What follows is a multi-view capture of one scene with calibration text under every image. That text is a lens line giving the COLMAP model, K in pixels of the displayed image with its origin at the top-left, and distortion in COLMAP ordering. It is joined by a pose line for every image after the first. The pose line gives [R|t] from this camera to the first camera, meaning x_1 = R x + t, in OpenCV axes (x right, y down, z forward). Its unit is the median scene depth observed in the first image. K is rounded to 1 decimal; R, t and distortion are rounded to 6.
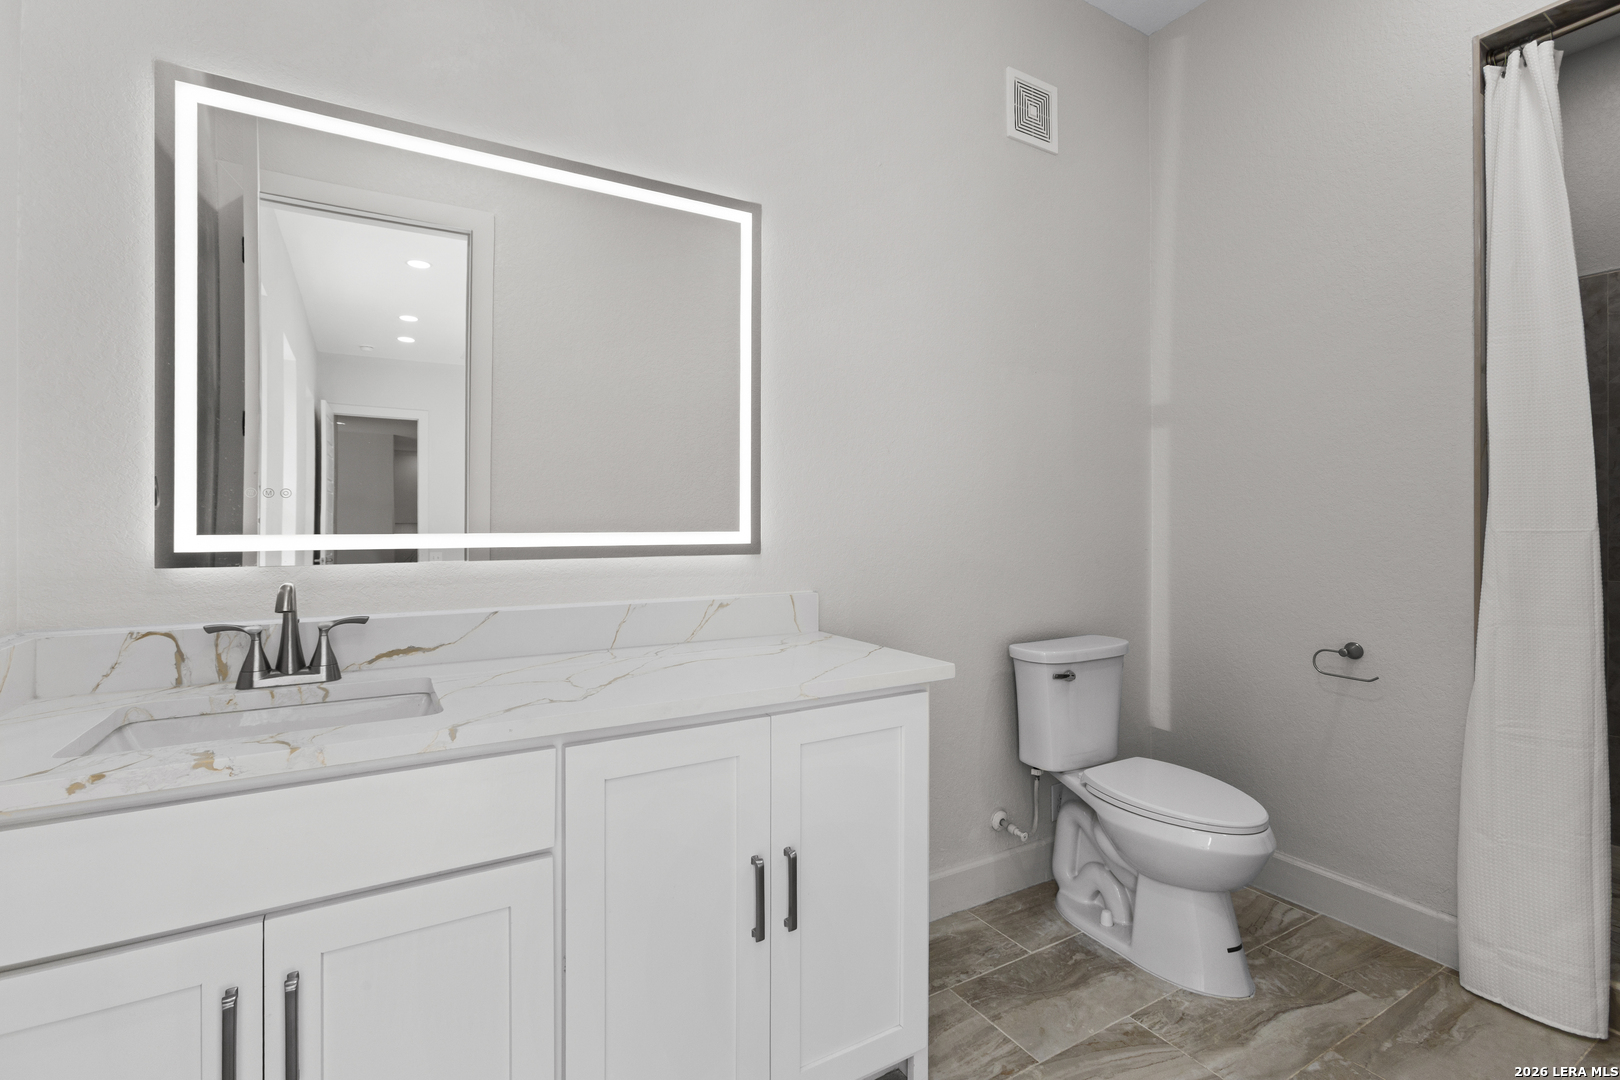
lens RADIAL K [[733.2, 0, 808.5], [0, 733.2, 535.1], [0, 0, 1]] dist [-0.012372, 0.005547]
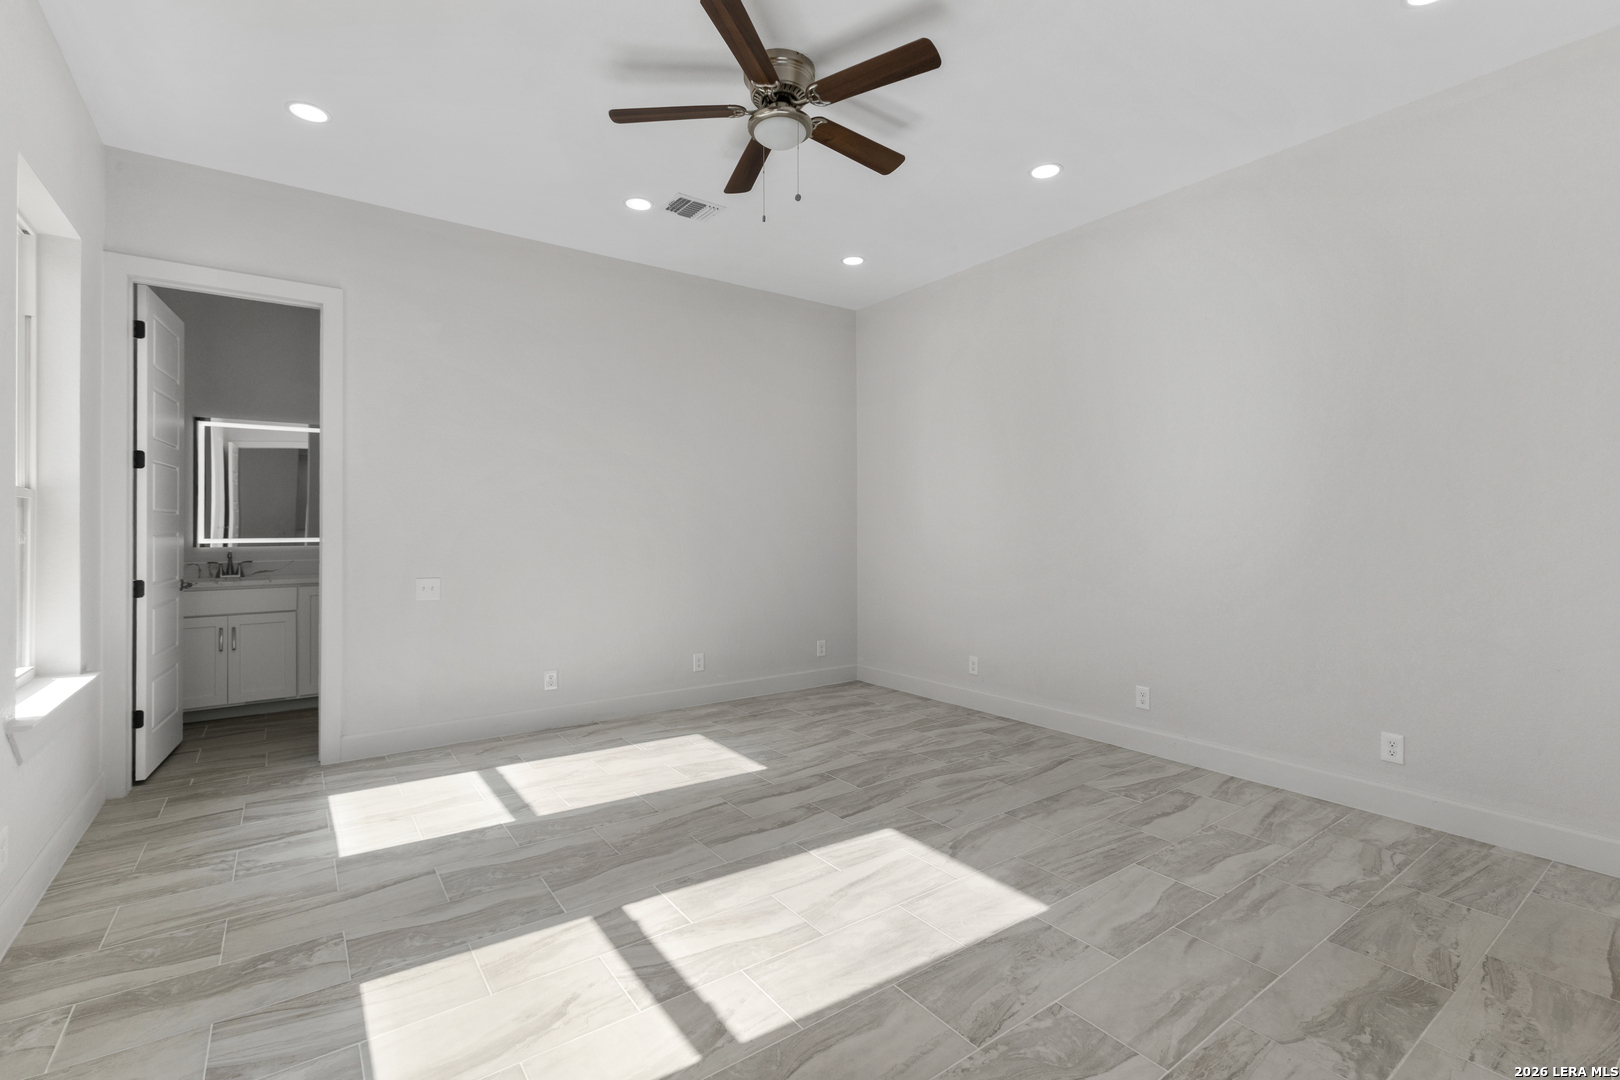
lens RADIAL K [[733.2, 0, 816.5], [0, 733.2, 541.0], [0, 0, 1]] dist [-0.012372, 0.005547]
pose [[0.995273, 0.003963, 0.097038, 1.972773], [-0.003722, 0.999990, -0.002669, 0.009333], [-0.097047, 0.002295, 0.995277, -3.095484]]
